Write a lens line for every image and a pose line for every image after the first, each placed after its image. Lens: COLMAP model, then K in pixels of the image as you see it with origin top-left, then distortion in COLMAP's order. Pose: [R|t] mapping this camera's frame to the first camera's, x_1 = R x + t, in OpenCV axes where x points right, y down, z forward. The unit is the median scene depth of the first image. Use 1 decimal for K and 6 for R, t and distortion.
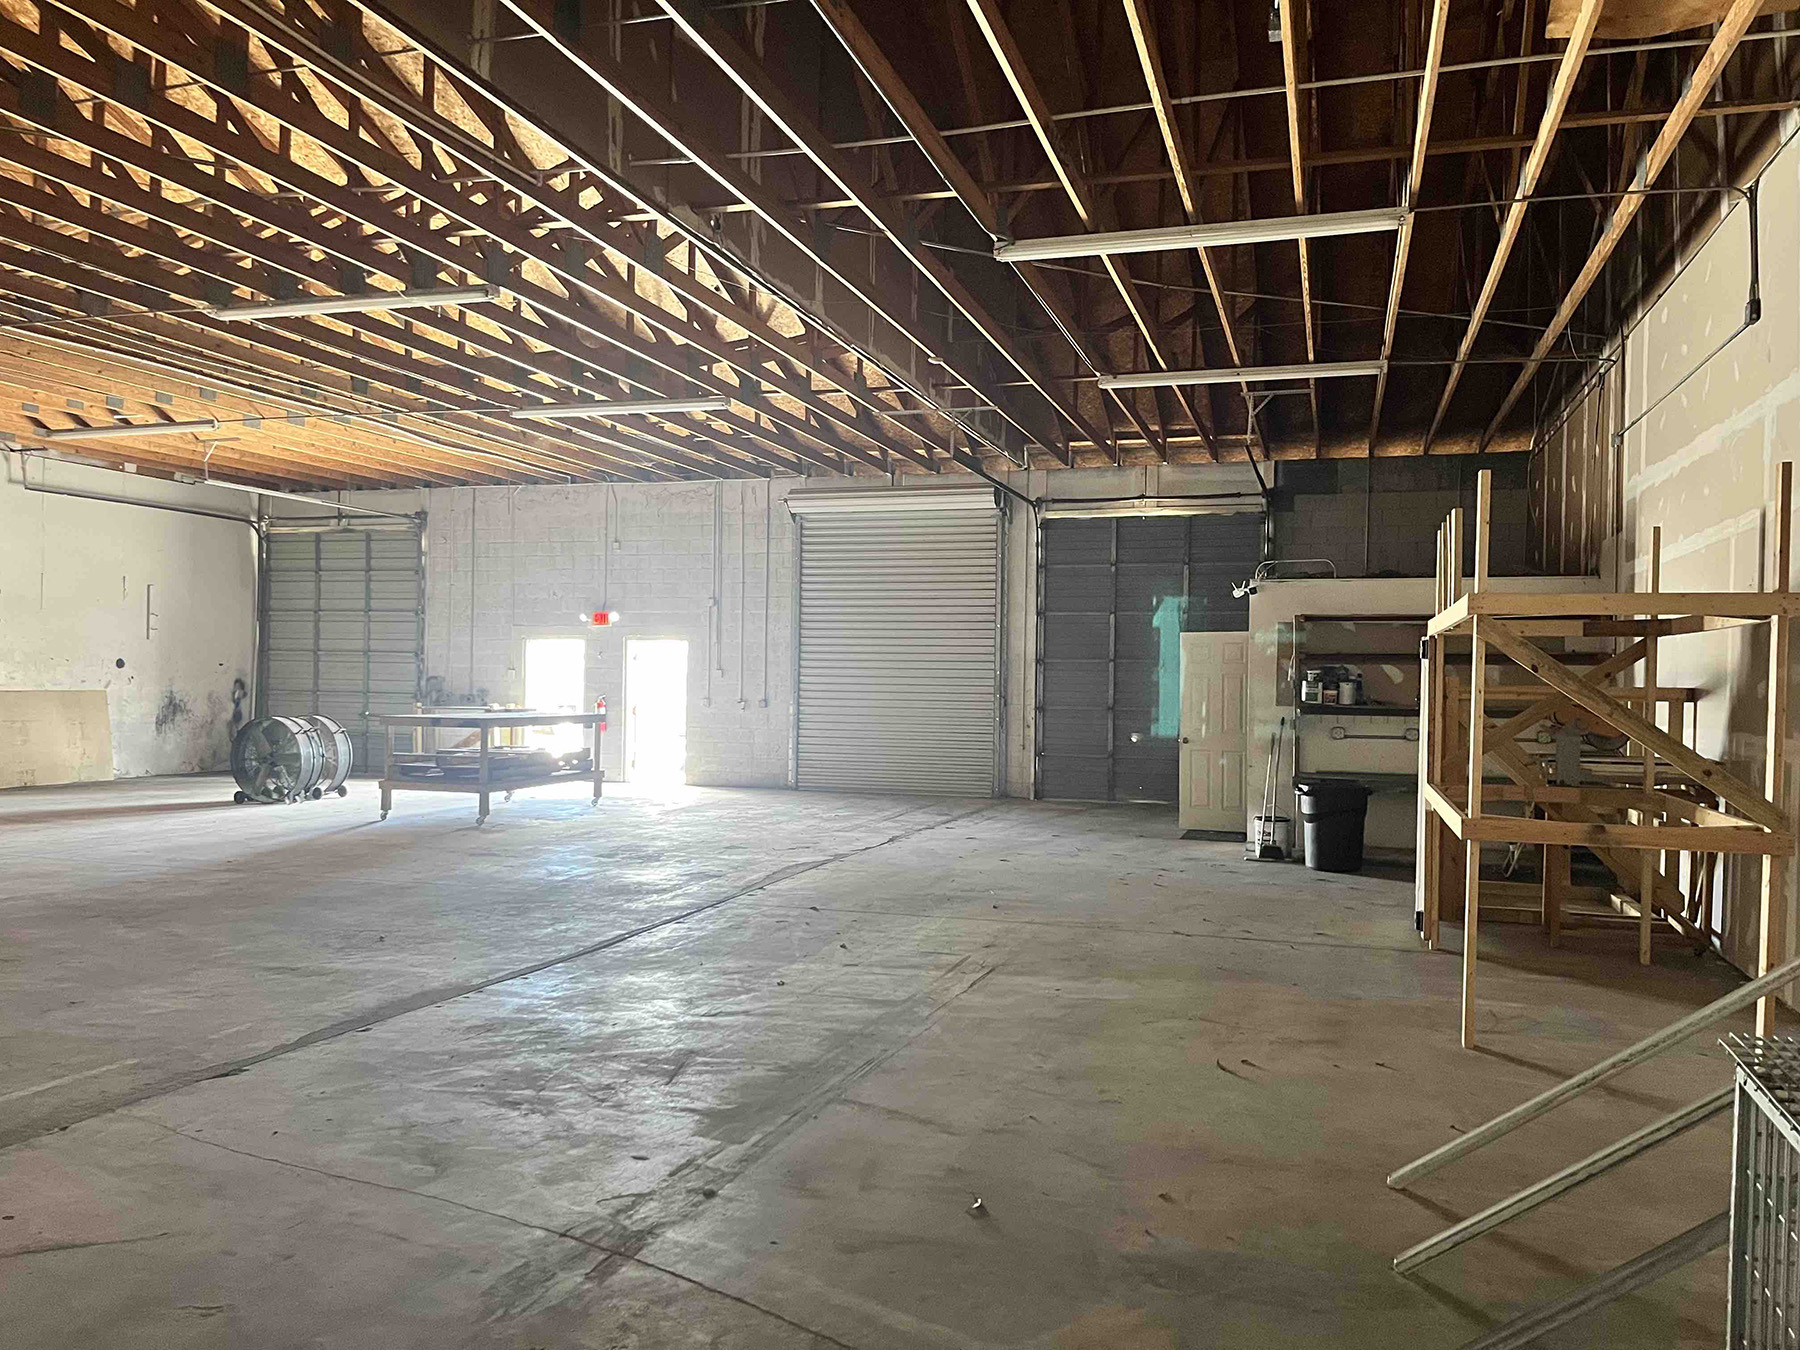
lens RADIAL K [[1369.9, 0, 911.4], [0, 1369.9, 682.1], [0, 0, 1]] dist [0.053674, -0.055326]
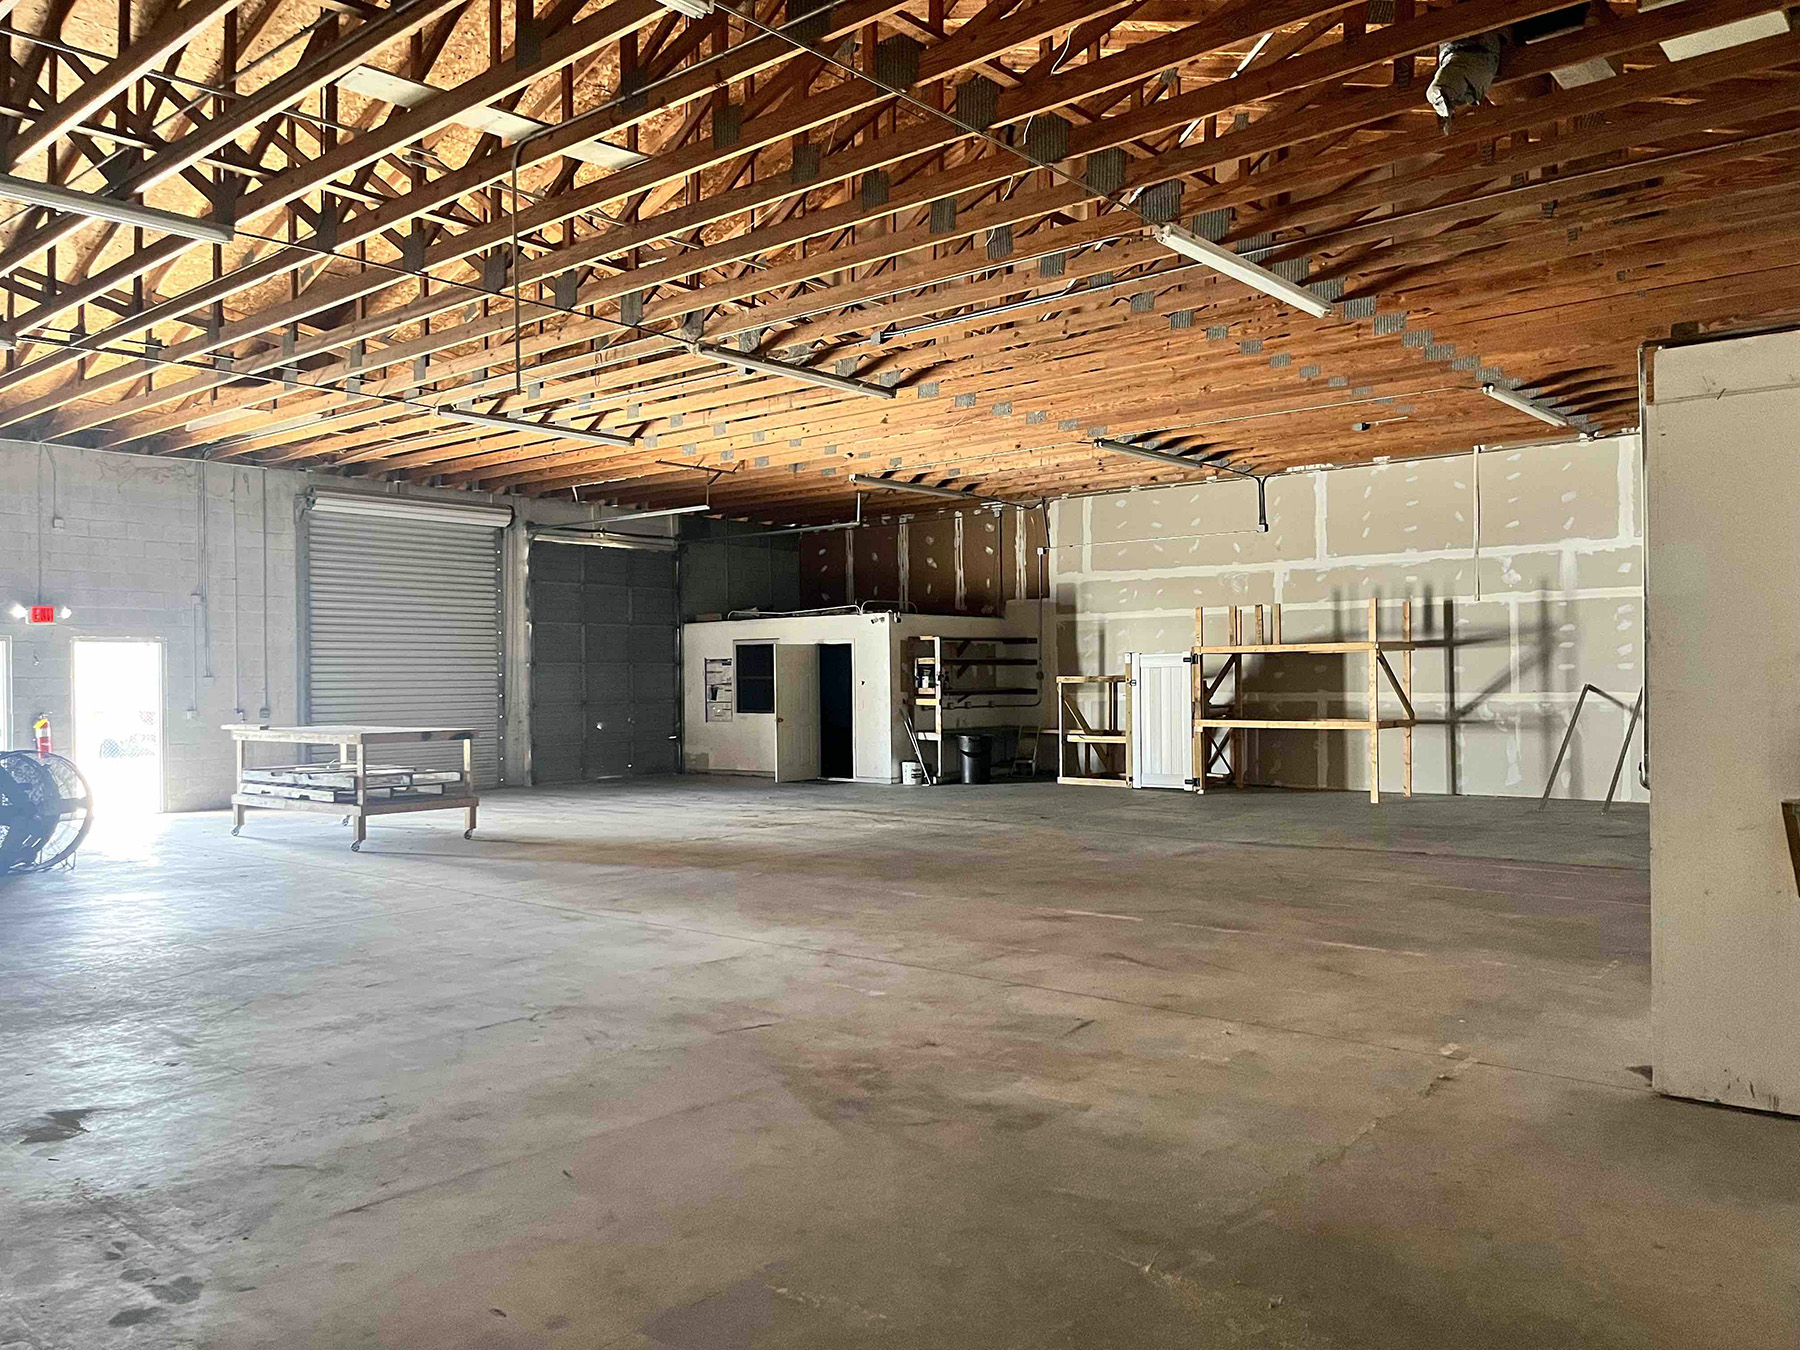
lens RADIAL K [[1369.9, 0, 898.1], [0, 1369.9, 675.8], [0, 0, 1]] dist [0.053674, -0.055326]
pose [[0.388889, -0.015523, 0.921154, -7.451097], [0.015409, 0.999828, 0.010344, -0.113208], [-0.921156, 0.010171, 0.389061, 2.348344]]
